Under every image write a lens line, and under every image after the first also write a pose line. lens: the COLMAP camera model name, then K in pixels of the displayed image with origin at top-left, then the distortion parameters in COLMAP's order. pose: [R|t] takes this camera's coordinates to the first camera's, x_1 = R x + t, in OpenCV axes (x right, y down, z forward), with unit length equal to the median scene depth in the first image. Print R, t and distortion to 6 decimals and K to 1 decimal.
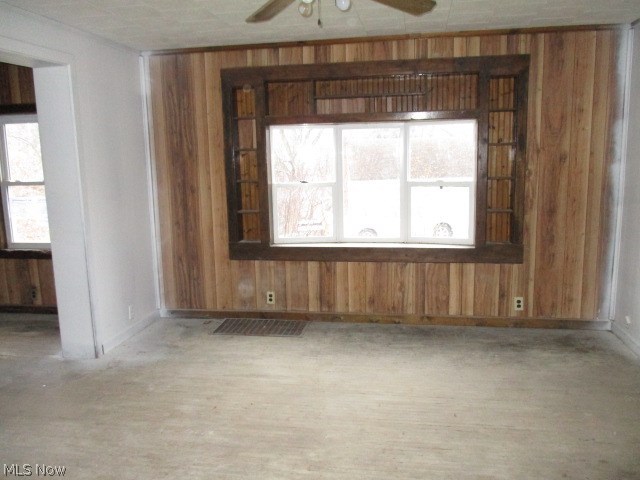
lens RADIAL K [[535.8, 0, 317.6], [0, 535.8, 241.9], [0, 0, 1]] dist [-0.021693, -0.001410]
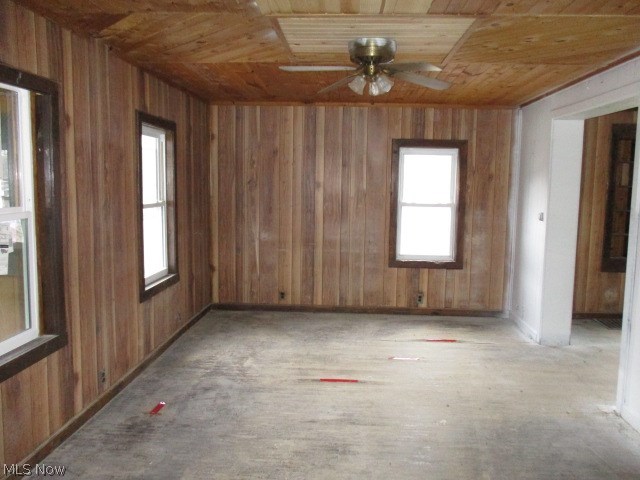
lens RADIAL K [[535.8, 0, 320.1], [0, 535.8, 237.5], [0, 0, 1]] dist [-0.021693, -0.001410]
pose [[0.993961, 0.025877, 0.106643, -0.943259], [-0.021828, 0.999002, -0.038959, 0.015622], [-0.107545, 0.036396, 0.993534, -0.171546]]
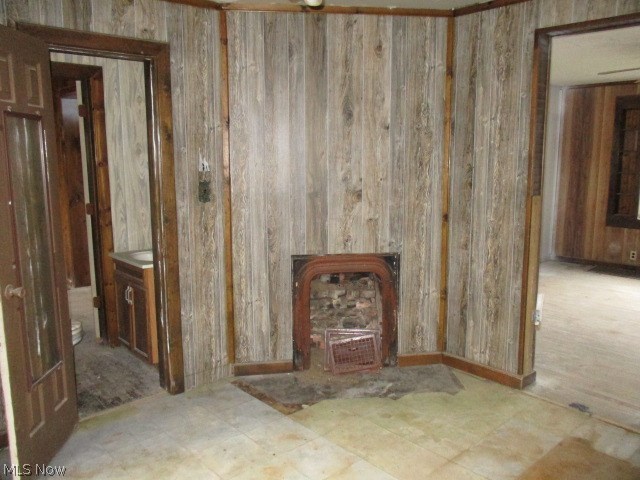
lens RADIAL K [[535.8, 0, 317.5], [0, 535.8, 237.2], [0, 0, 1]] dist [-0.021693, -0.001410]
pose [[0.771969, 0.122157, -0.623812, 0.137118], [-0.117108, 0.991894, 0.049315, 0.082756], [0.624780, 0.034983, 0.780017, -0.616703]]
